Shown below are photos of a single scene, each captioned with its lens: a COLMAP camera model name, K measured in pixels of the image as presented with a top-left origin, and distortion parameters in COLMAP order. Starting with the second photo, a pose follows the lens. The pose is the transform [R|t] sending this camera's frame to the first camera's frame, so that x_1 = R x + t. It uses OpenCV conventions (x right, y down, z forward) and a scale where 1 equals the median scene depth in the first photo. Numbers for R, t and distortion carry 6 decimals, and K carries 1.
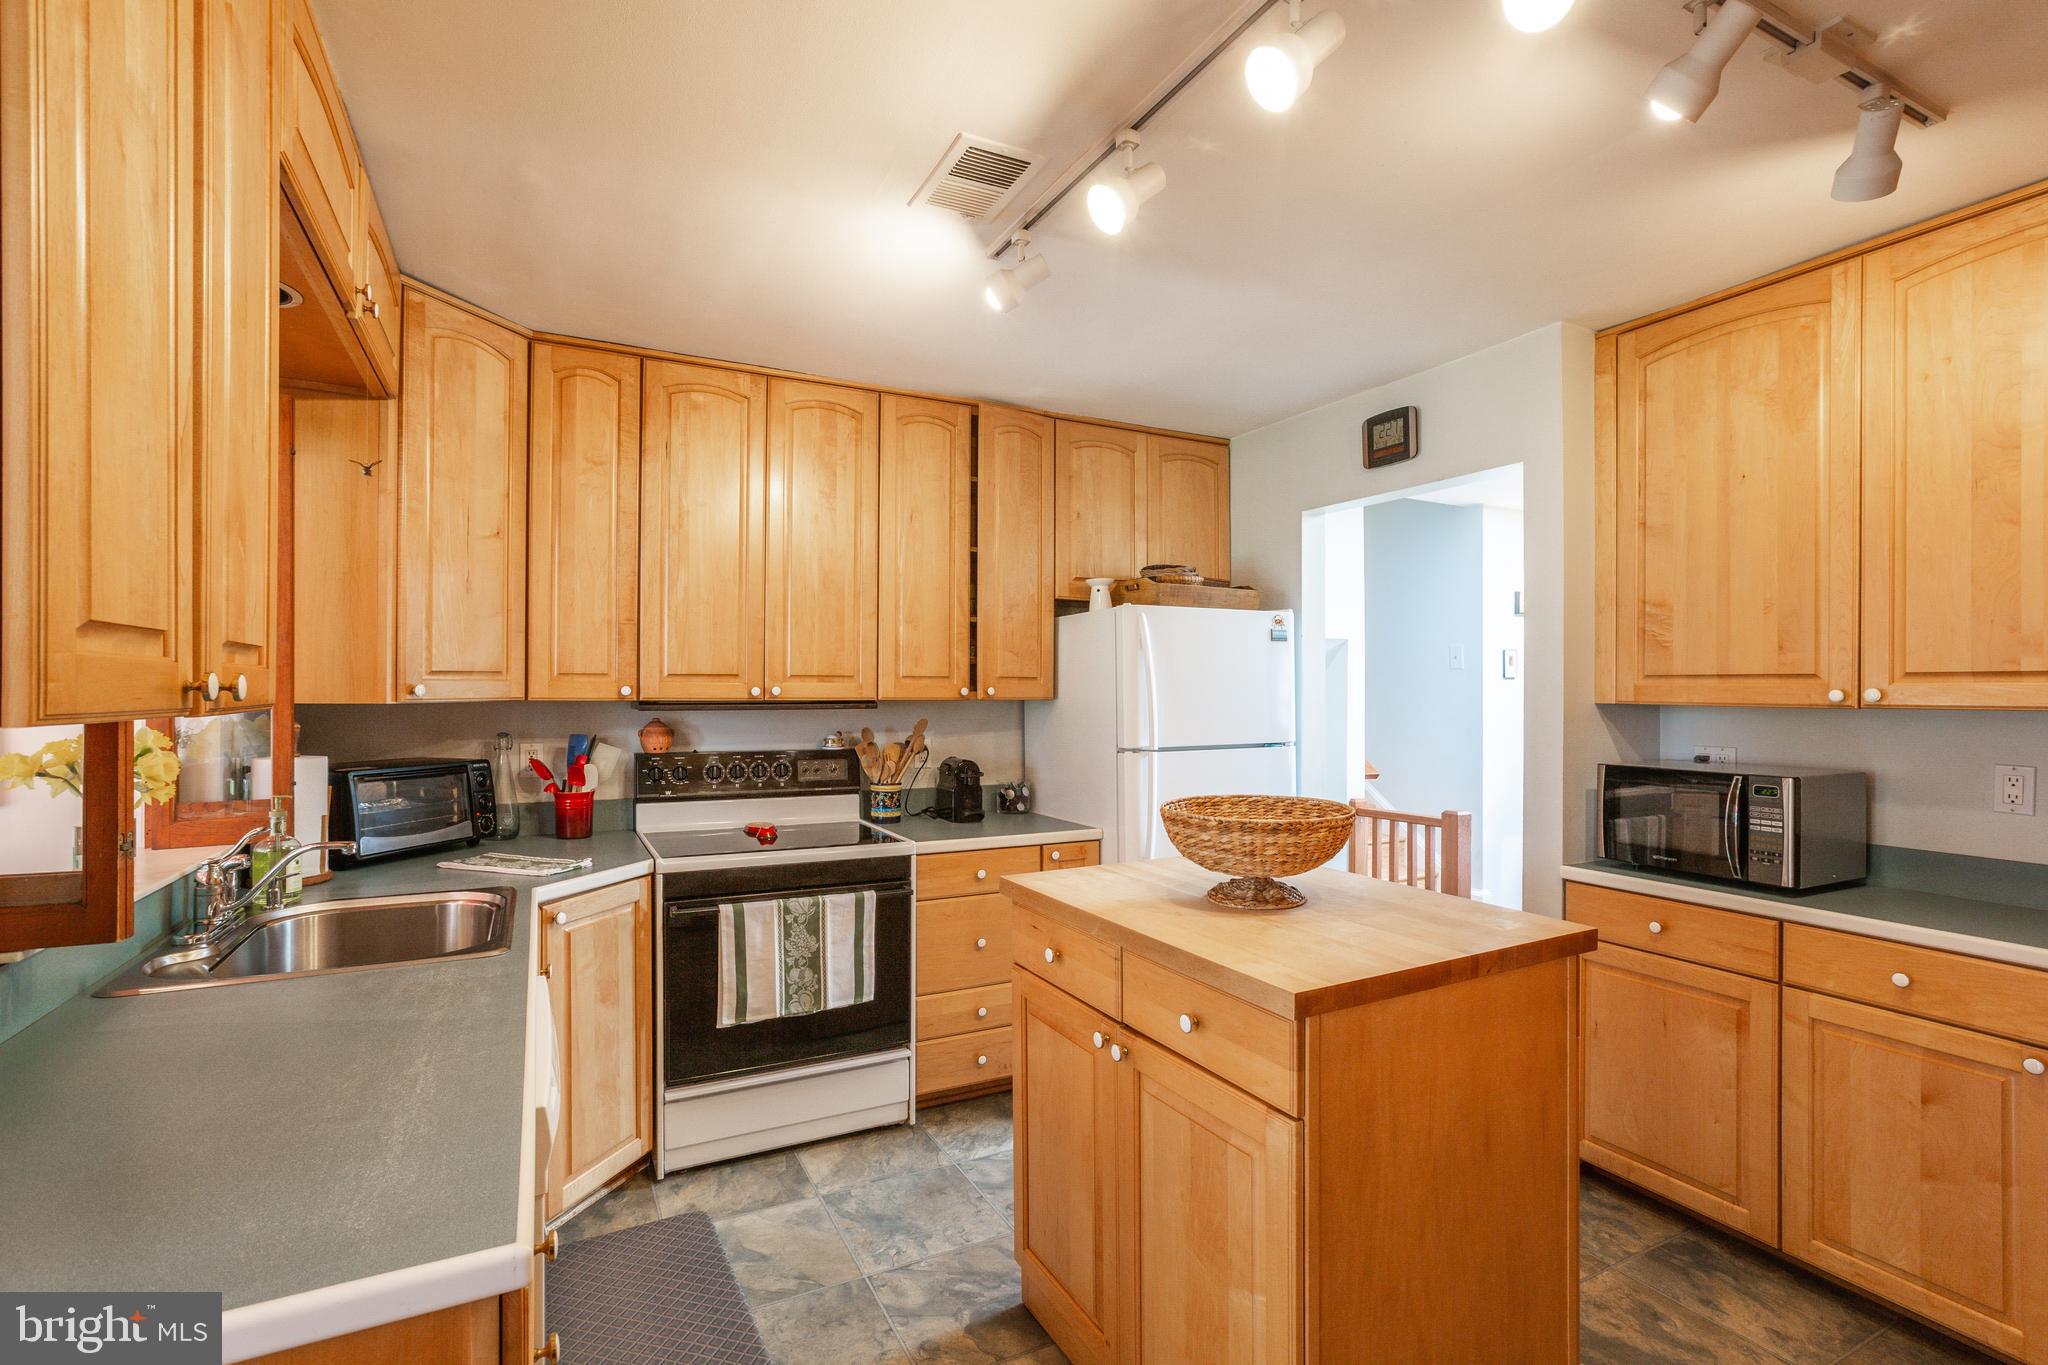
lens RADIAL K [[962.0, 0, 1024.0], [0, 962.0, 682.5], [0, 0, 1]] dist [0.001278, 0.000544]
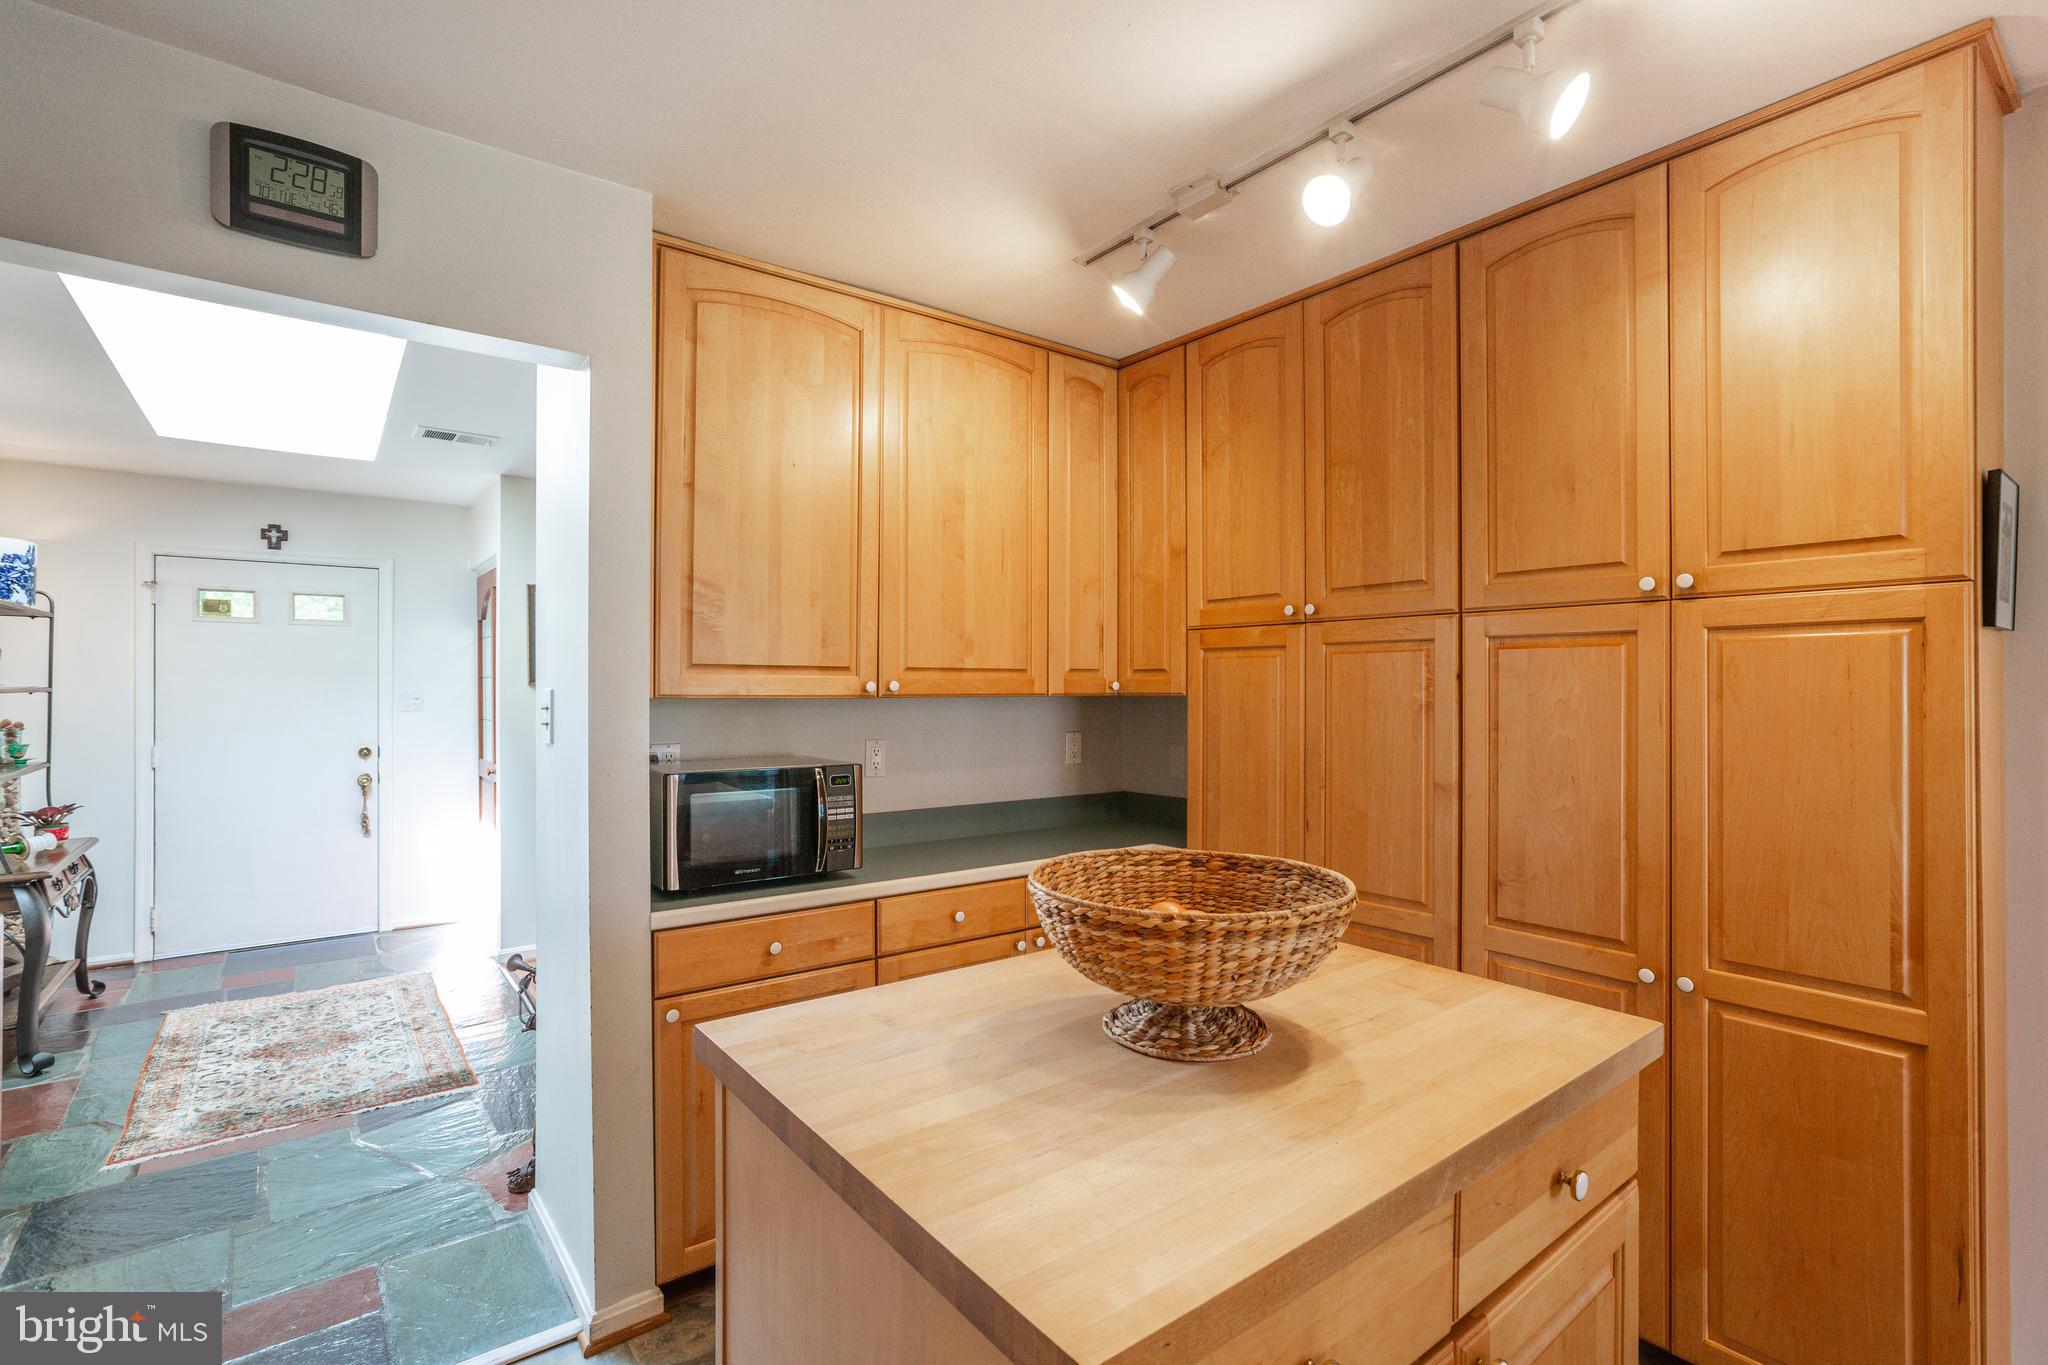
lens RADIAL K [[962.0, 0, 1024.0], [0, 962.0, 682.5], [0, 0, 1]] dist [0.001278, 0.000544]
pose [[-0.191582, 0.013514, 0.981384, -0.263010], [0.000149, 0.999906, -0.013740, 0.021890], [-0.981477, -0.002486, -0.191566, 0.939252]]
